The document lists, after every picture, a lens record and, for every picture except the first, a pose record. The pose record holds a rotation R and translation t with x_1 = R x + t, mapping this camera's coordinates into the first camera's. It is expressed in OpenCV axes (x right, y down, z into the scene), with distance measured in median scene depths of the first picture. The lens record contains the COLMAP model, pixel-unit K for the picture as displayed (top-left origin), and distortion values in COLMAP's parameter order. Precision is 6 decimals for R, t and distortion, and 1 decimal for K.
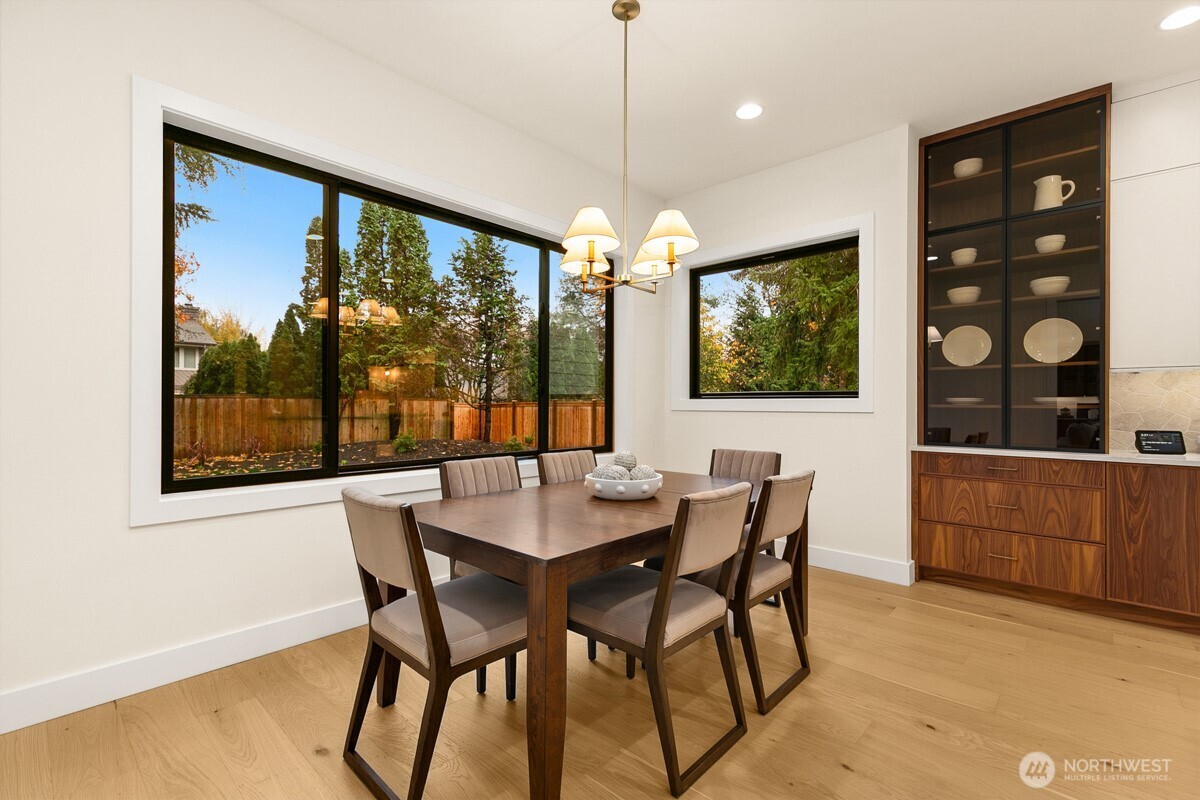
lens RADIAL K [[538.9, 0, 599.6], [0, 538.9, 403.7], [0, 0, 1]] dist [0.012411, -0.001117]
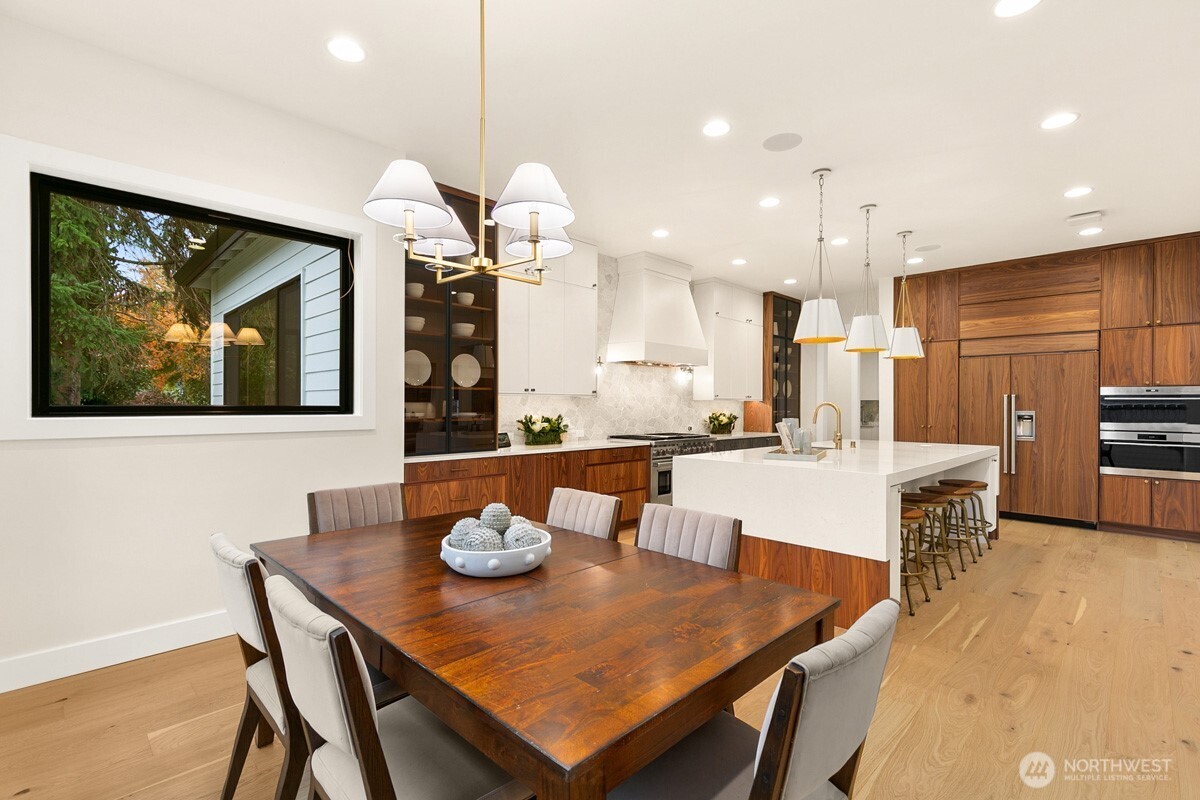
lens RADIAL K [[538.9, 0, 605.8], [0, 538.9, 406.8], [0, 0, 1]] dist [0.012411, -0.001117]
pose [[0.046069, -0.007516, 0.998910, -0.517571], [-0.005210, 0.999956, 0.007764, -0.039939], [-0.998925, -0.005562, 0.046027, 0.616721]]
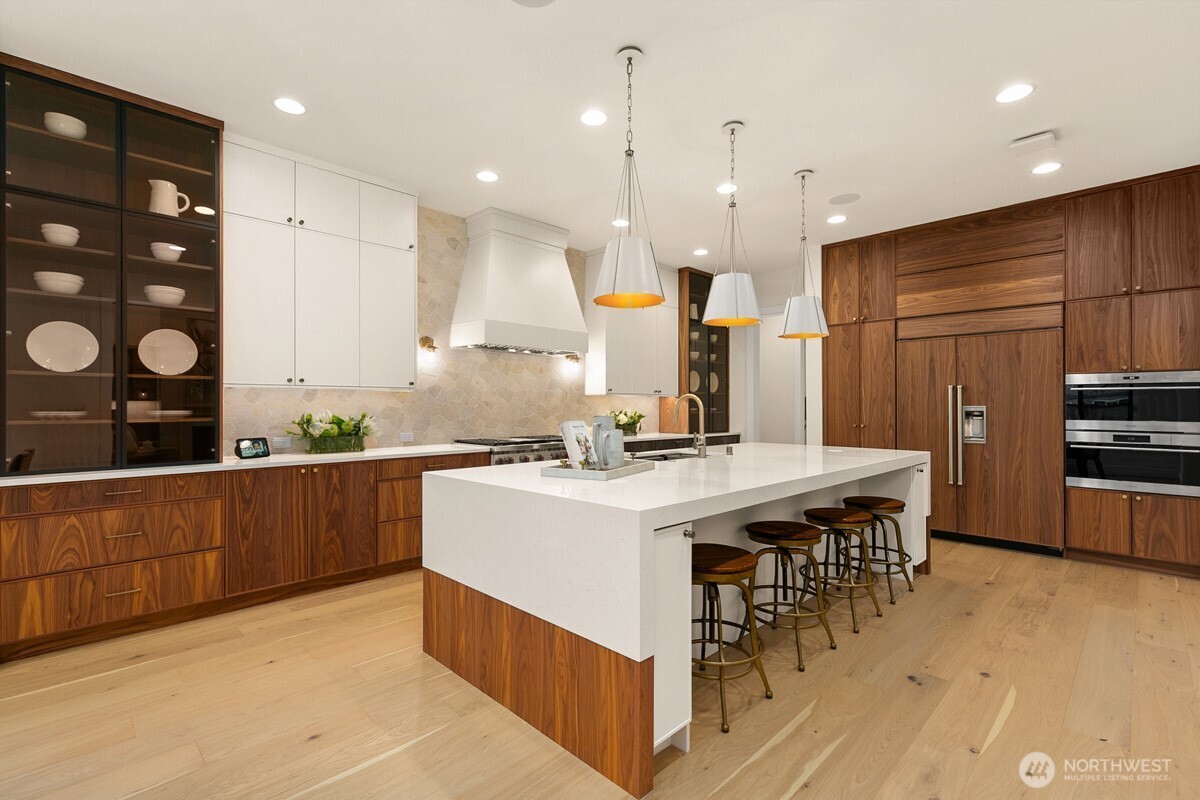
lens RADIAL K [[538.9, 0, 602.1], [0, 538.9, 403.7], [0, 0, 1]] dist [0.012411, -0.001117]
pose [[0.051180, -0.000902, 0.998689, -0.101091], [0.000293, 1.000000, 0.000889, -0.025534], [-0.998689, 0.000247, 0.051180, 0.183962]]
